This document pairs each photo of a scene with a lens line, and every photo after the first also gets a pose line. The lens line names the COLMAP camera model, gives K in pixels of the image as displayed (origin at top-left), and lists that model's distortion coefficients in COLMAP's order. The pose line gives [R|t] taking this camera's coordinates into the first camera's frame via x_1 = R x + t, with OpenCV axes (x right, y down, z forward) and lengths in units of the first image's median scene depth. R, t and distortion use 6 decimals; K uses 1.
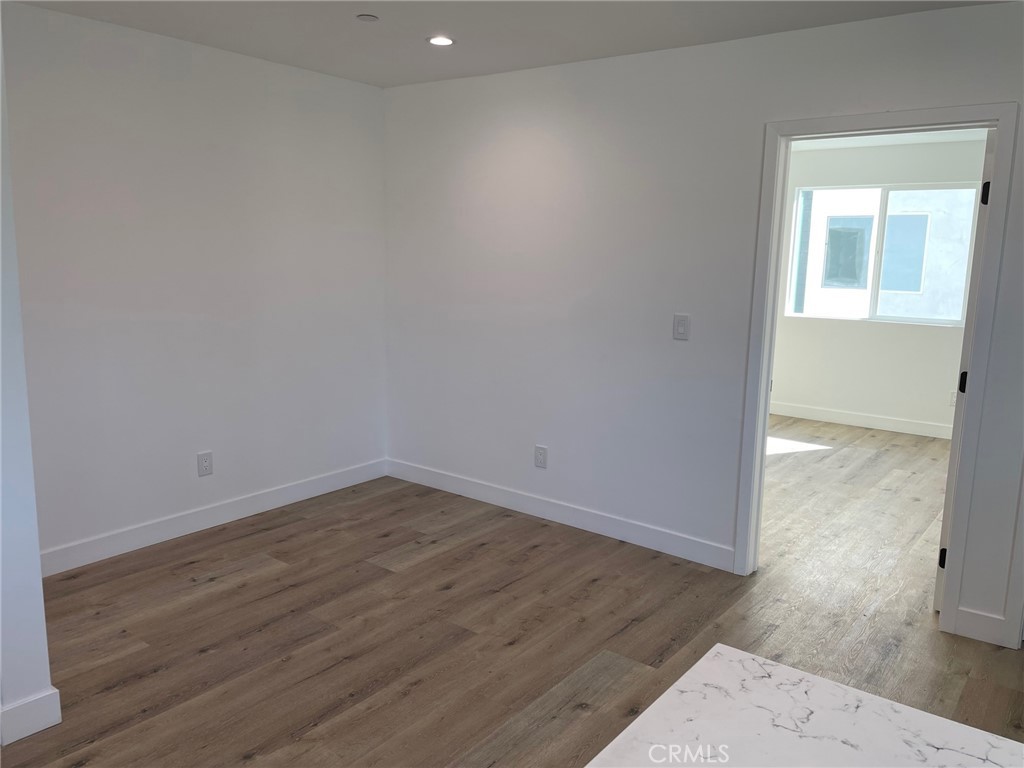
lens RADIAL K [[783.4, 0, 519.7], [0, 783.4, 378.2], [0, 0, 1]] dist [0.088074, -0.115746]
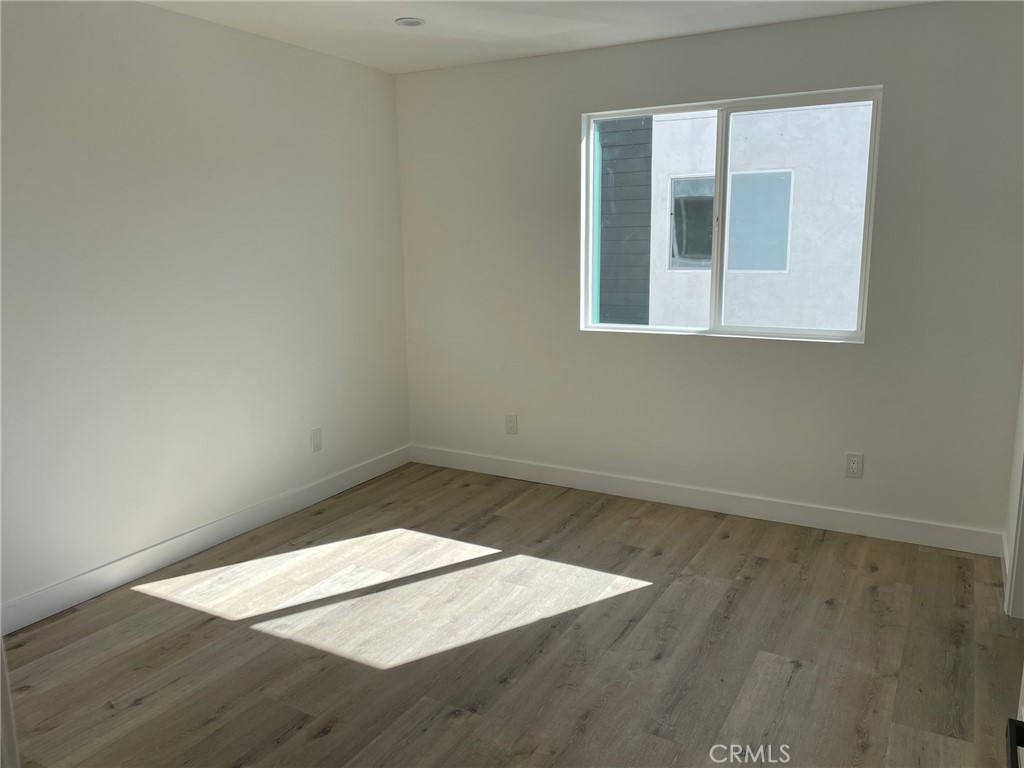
lens RADIAL K [[783.4, 0, 519.7], [0, 783.4, 378.2], [0, 0, 1]] dist [0.088074, -0.115746]
pose [[0.988526, -0.047166, 0.143500, 0.204933], [0.042096, 0.998385, 0.038161, -0.067356], [-0.145068, -0.031682, 0.988914, 0.423390]]
